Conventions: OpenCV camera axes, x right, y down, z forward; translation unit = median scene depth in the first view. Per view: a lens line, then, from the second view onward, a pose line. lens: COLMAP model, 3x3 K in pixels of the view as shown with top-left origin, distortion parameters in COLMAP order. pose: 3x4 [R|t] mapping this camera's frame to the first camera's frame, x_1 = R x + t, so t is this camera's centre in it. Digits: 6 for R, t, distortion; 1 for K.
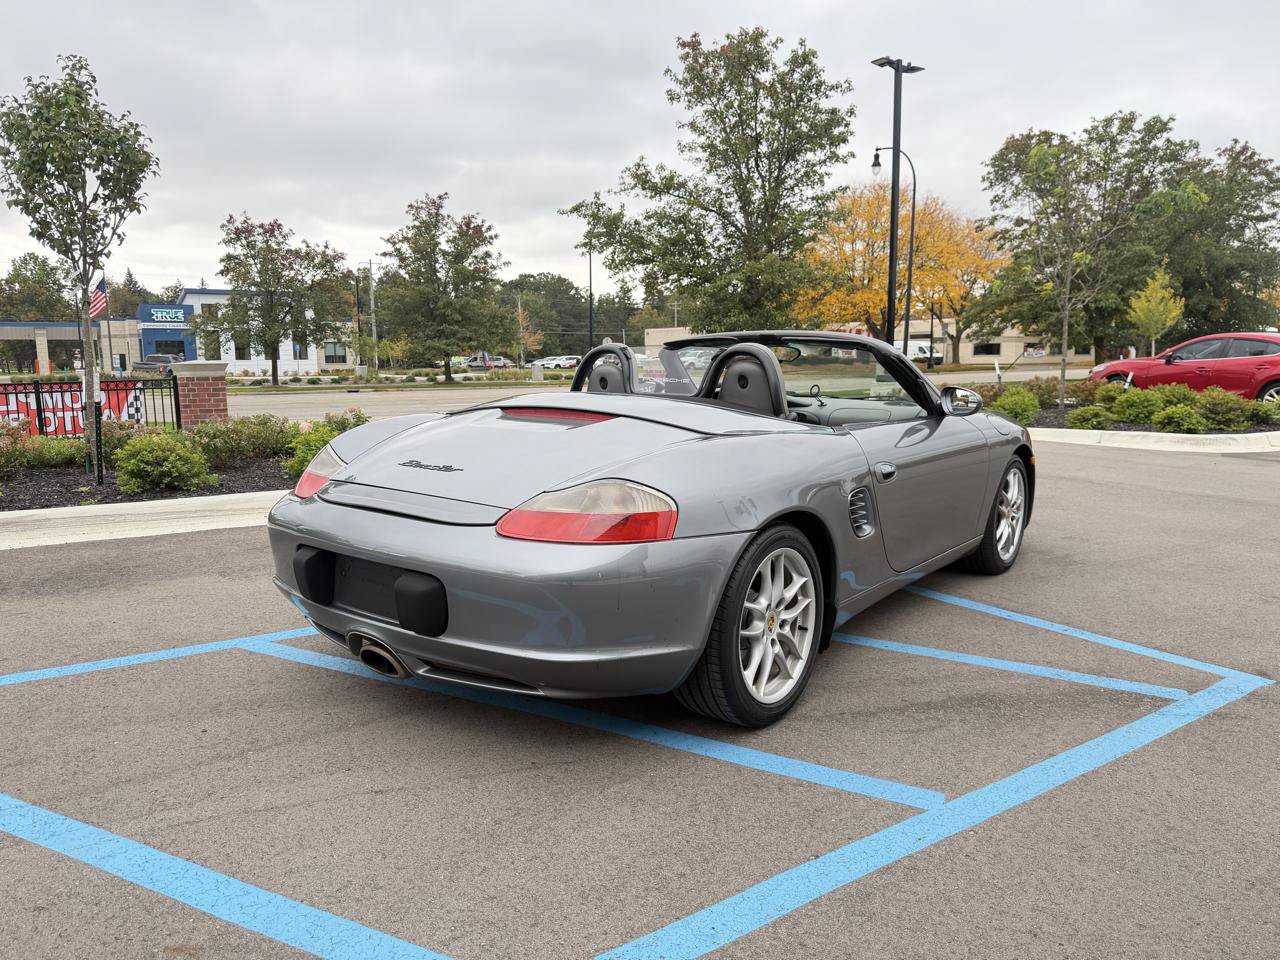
lens RADIAL K [[898.6, 0, 644.6], [0, 898.6, 483.2], [0, 0, 1]] dist [0.021433, -0.033021]
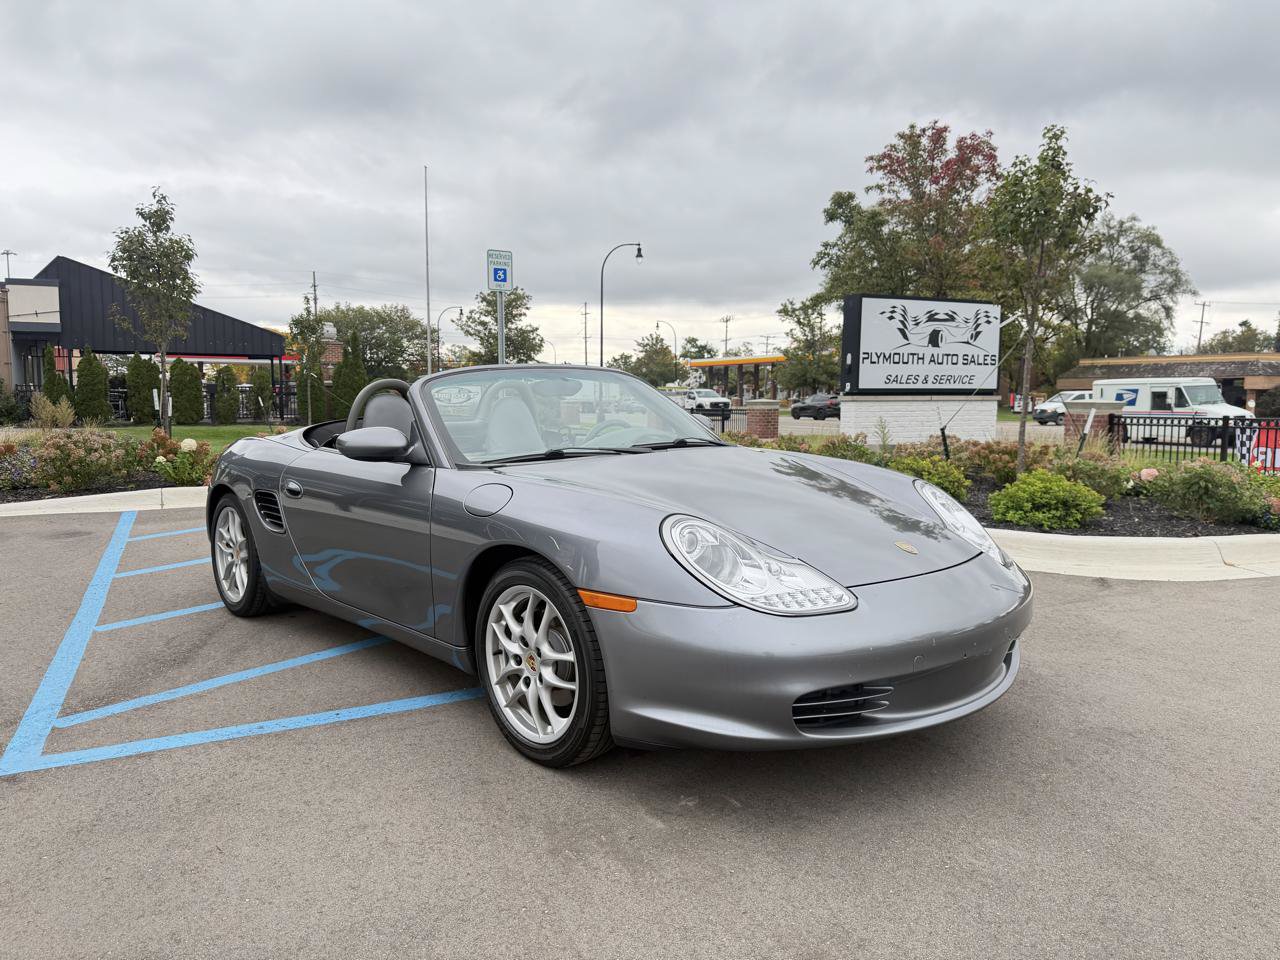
lens RADIAL K [[893.7, 0, 640.0], [0, 893.7, 480.0], [0, 0, 1]] dist [0.067505, -0.095720]
pose [[-0.161179, 0.098997, -0.981947, 0.162357], [-0.140354, 0.982544, 0.122095, -0.027841], [0.976894, 0.157500, -0.144471, 0.193349]]
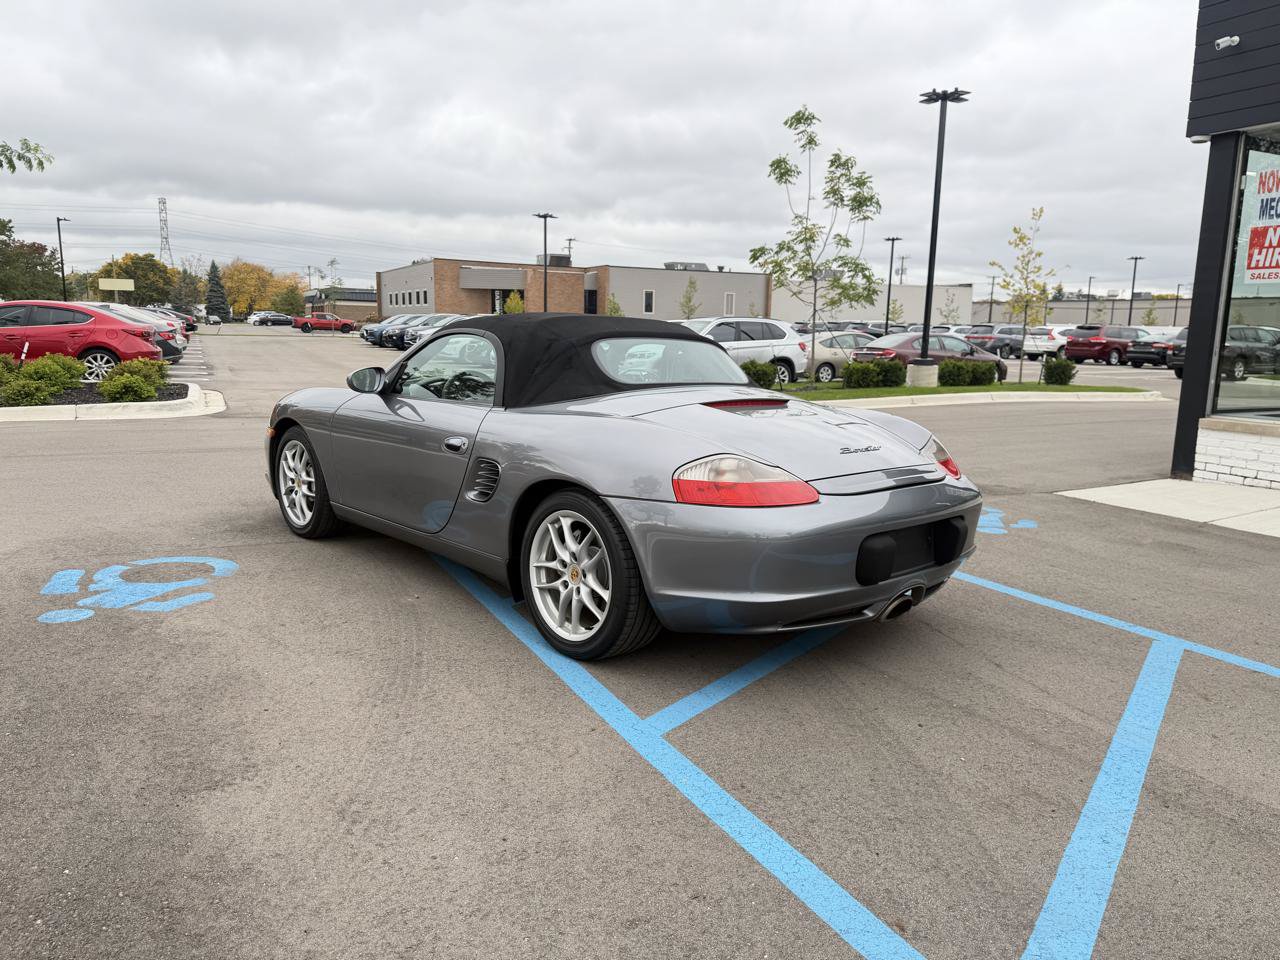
lens RADIAL K [[893.7, 0, 640.0], [0, 893.7, 480.0], [0, 0, 1]] dist [0.067505, -0.095720]
pose [[0.157301, -0.155065, 0.975301, -0.147110], [0.115467, 0.983709, 0.137779, -0.017997], [-0.980777, 0.090942, 0.172643, 0.108101]]
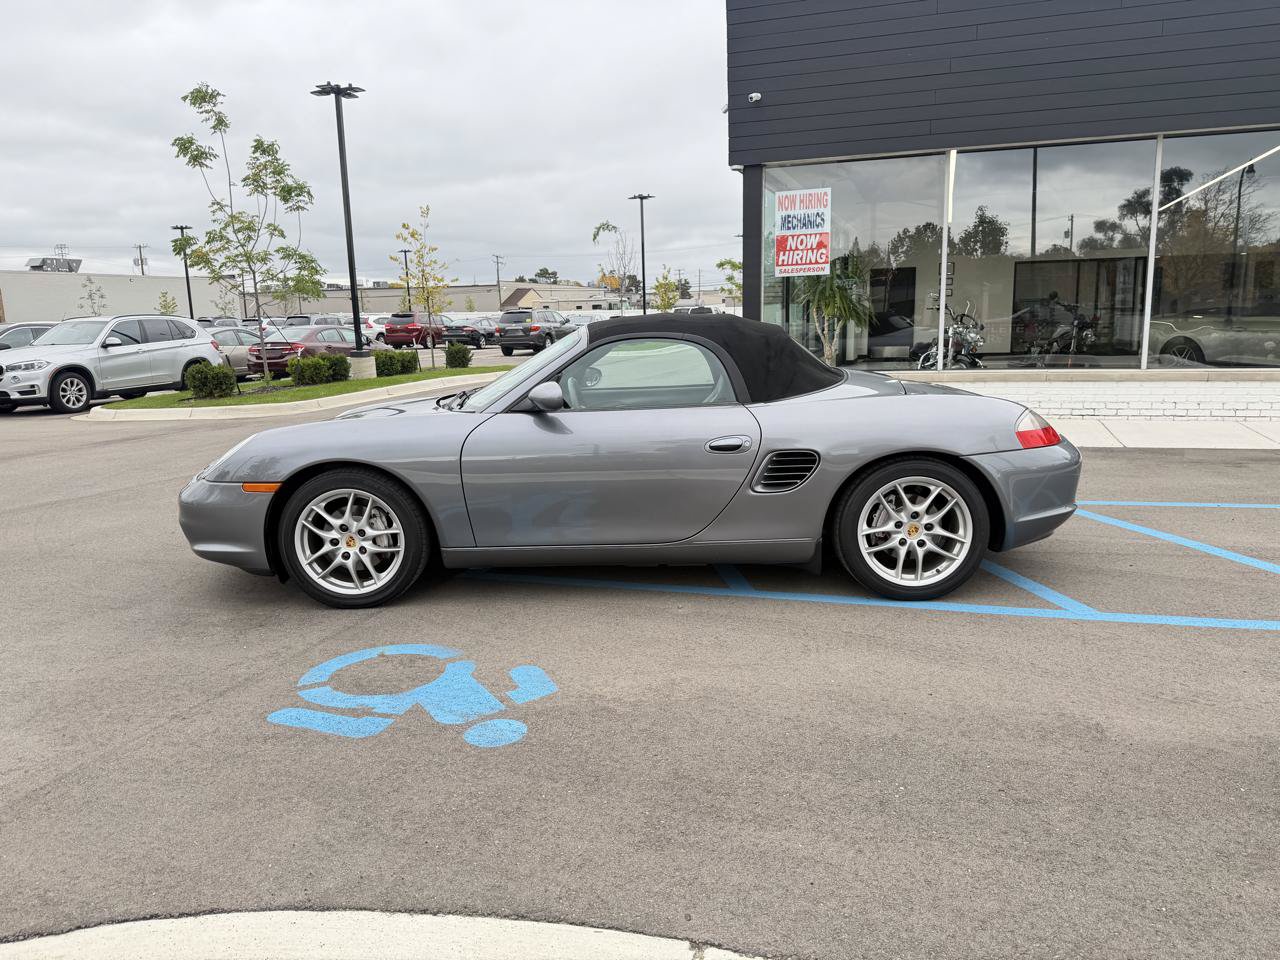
lens RADIAL K [[893.7, 0, 640.0], [0, 893.7, 480.0], [0, 0, 1]] dist [0.067505, -0.095720]
pose [[-0.592351, -0.122653, 0.796289, -0.120455], [0.141057, 0.957291, 0.252383, -0.039547], [-0.793236, 0.261821, -0.549751, 0.248095]]
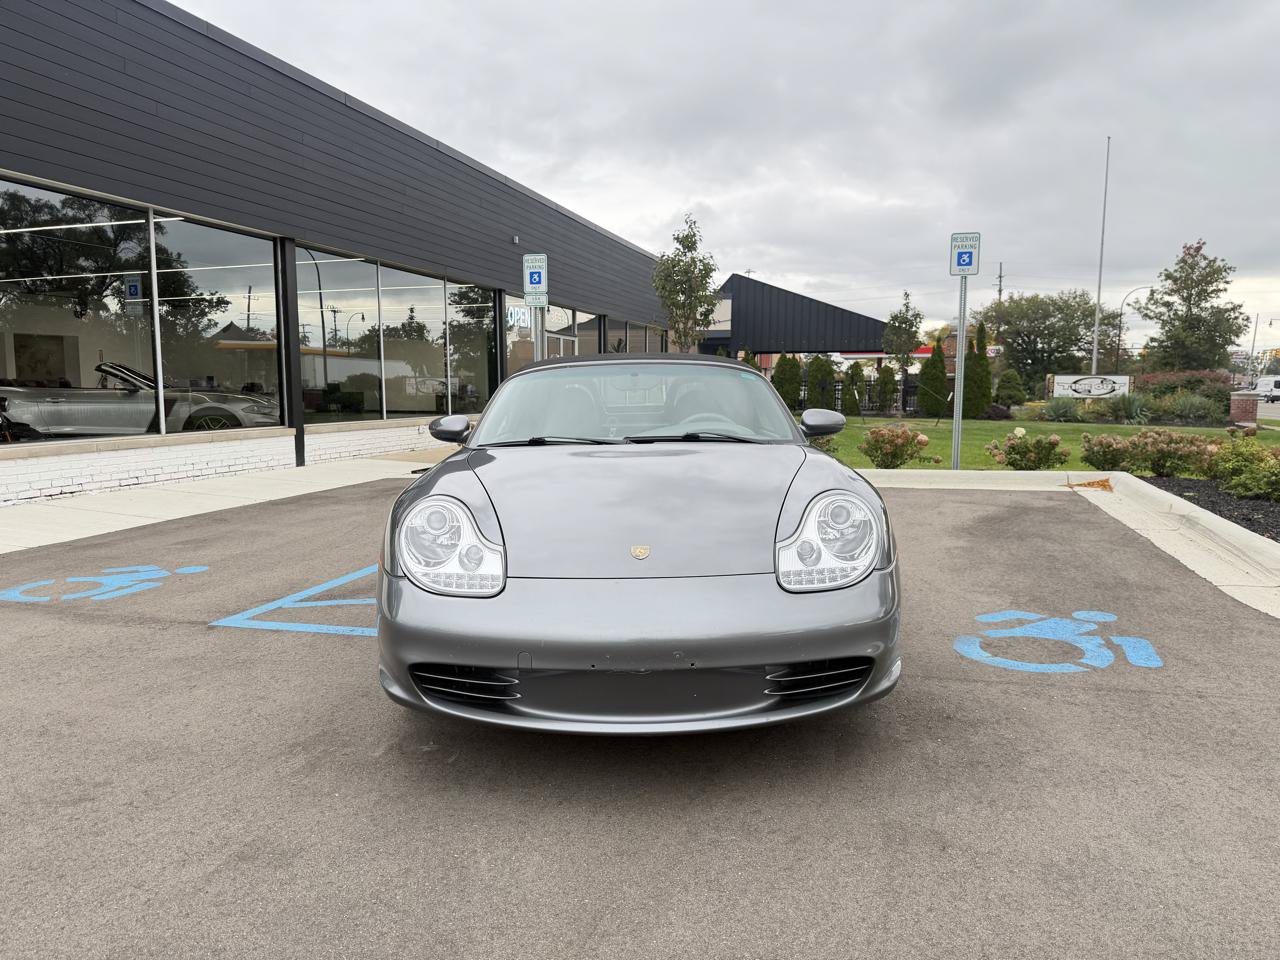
lens RADIAL K [[898.6, 0, 644.6], [0, 898.6, 483.2], [0, 0, 1]] dist [0.021433, -0.033021]
pose [[-0.783708, 0.073506, -0.616764, 0.117054], [-0.080846, 0.972454, 0.218627, -0.039607], [0.615845, 0.221203, -0.756177, 0.277438]]
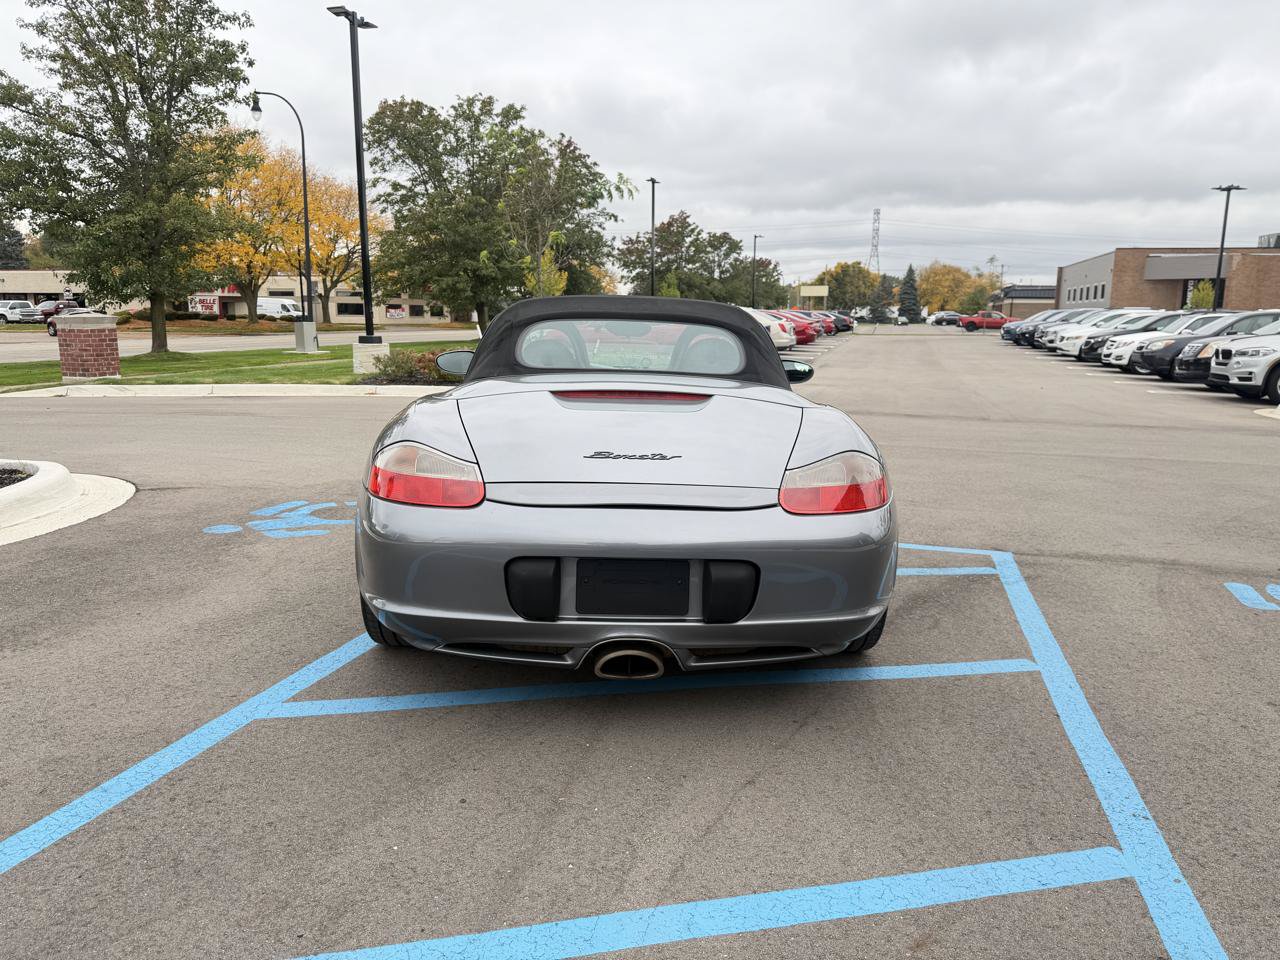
lens RADIAL K [[898.6, 0, 644.6], [0, 898.6, 483.2], [0, 0, 1]] dist [0.021433, -0.033021]
pose [[0.769786, -0.102329, 0.630046, -0.082288], [0.073883, 0.994716, 0.071287, -0.005660], [-0.634011, -0.008326, 0.773279, 0.025707]]
